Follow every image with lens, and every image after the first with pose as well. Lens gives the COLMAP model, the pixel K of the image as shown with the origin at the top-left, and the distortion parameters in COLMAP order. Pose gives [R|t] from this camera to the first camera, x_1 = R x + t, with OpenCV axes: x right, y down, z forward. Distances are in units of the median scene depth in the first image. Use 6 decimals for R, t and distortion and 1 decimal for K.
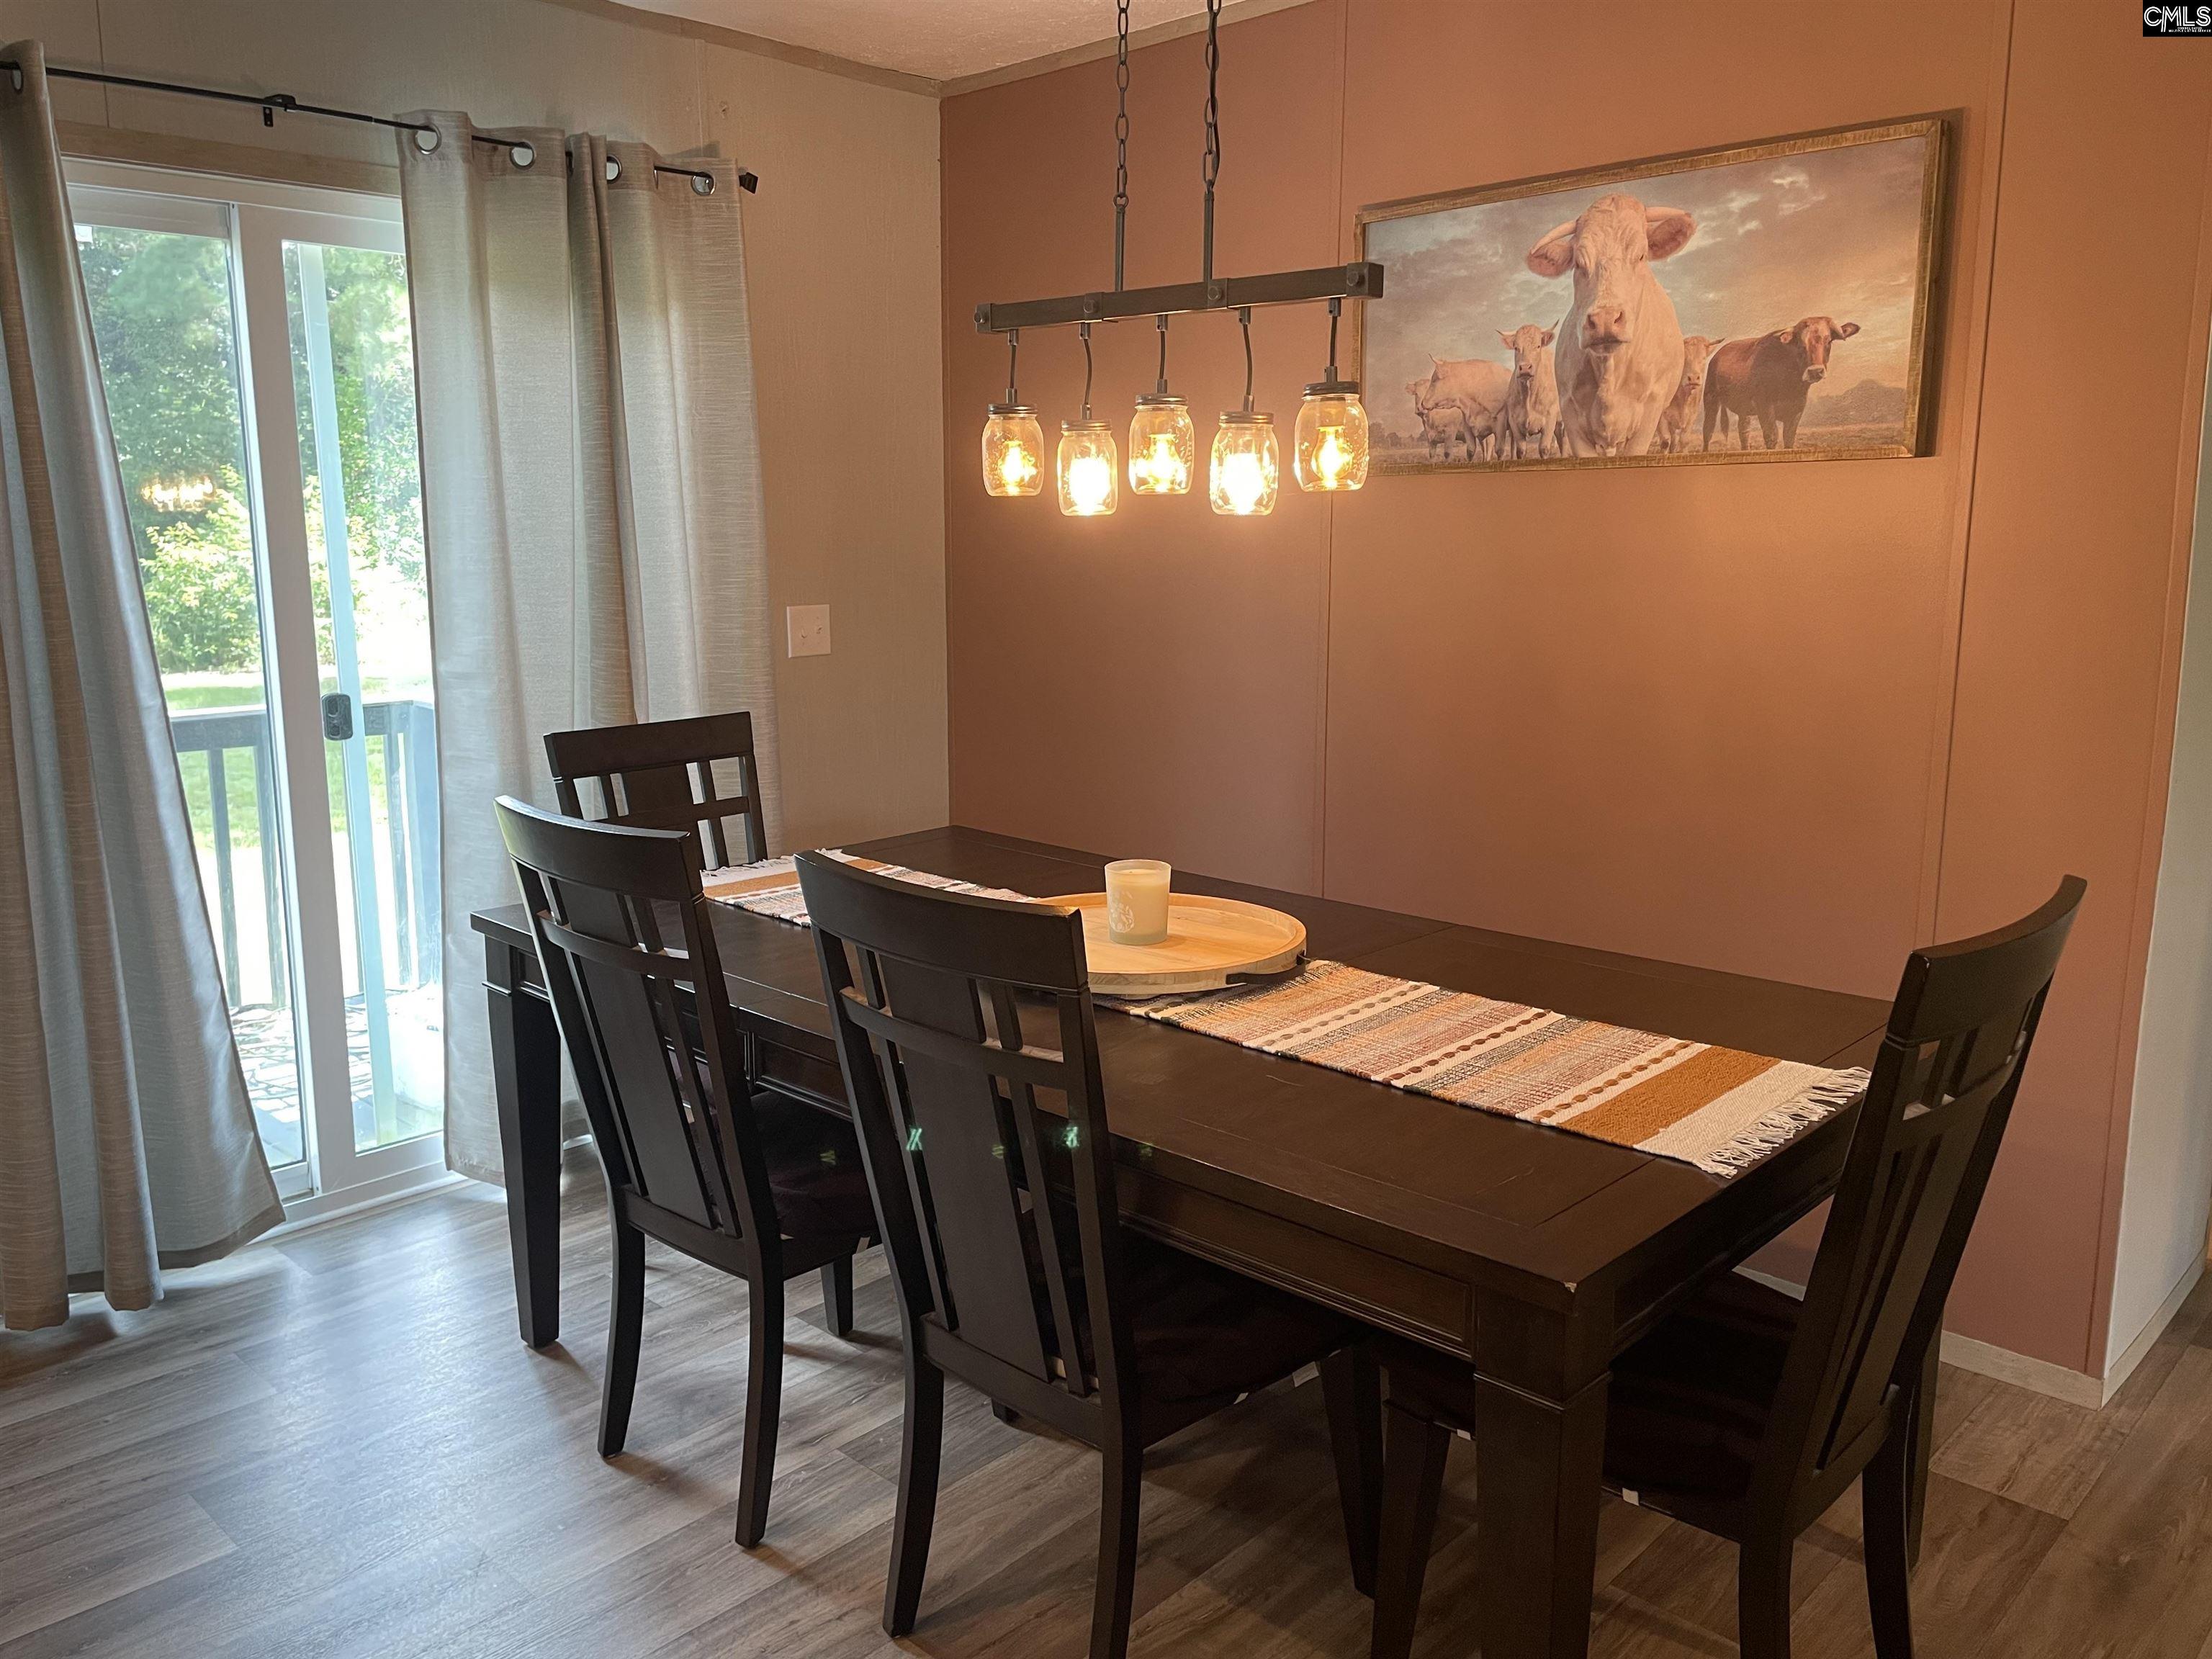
lens RADIAL K [[1658.4, 0, 1077.0], [0, 1658.4, 817.6], [0, 0, 1]] dist [0.082198, -0.101861]
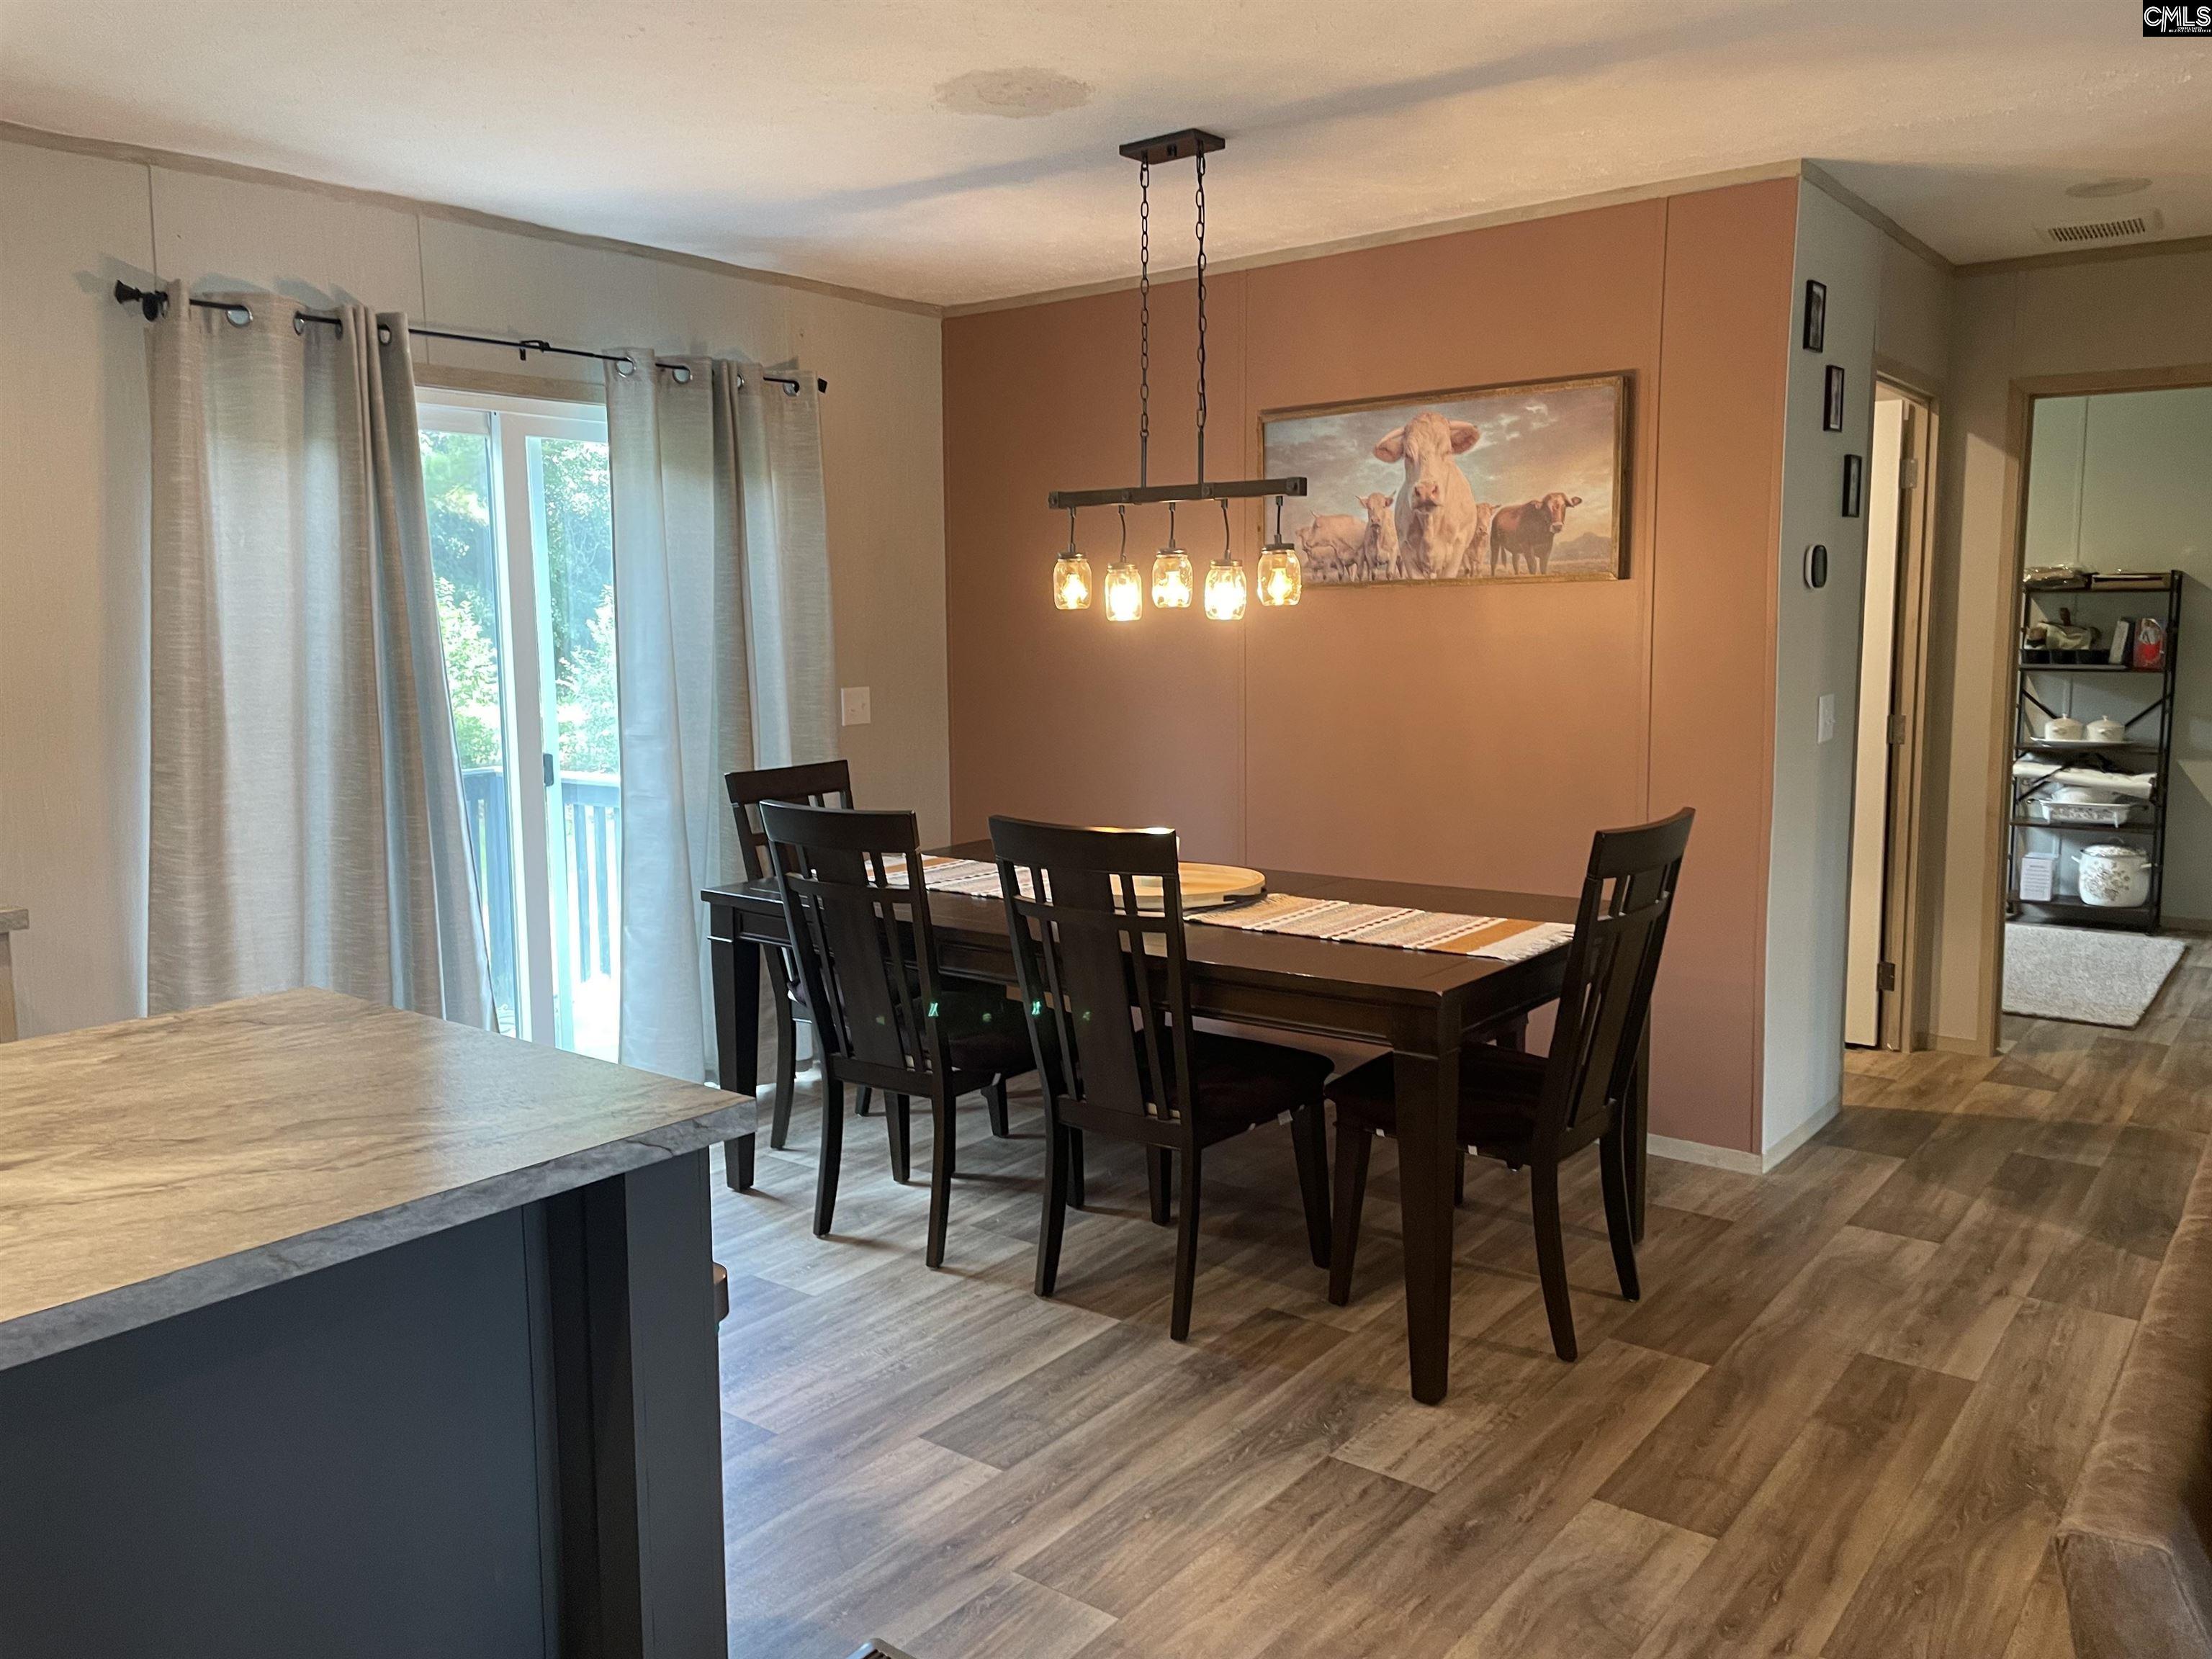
lens RADIAL K [[1658.4, 0, 1077.0], [0, 1658.4, 817.6], [0, 0, 1]] dist [0.082198, -0.101861]
pose [[0.994654, -0.022185, 0.100851, -0.173274], [0.028073, 0.997960, -0.057335, 0.084854], [-0.099374, 0.059859, 0.993248, -0.494899]]
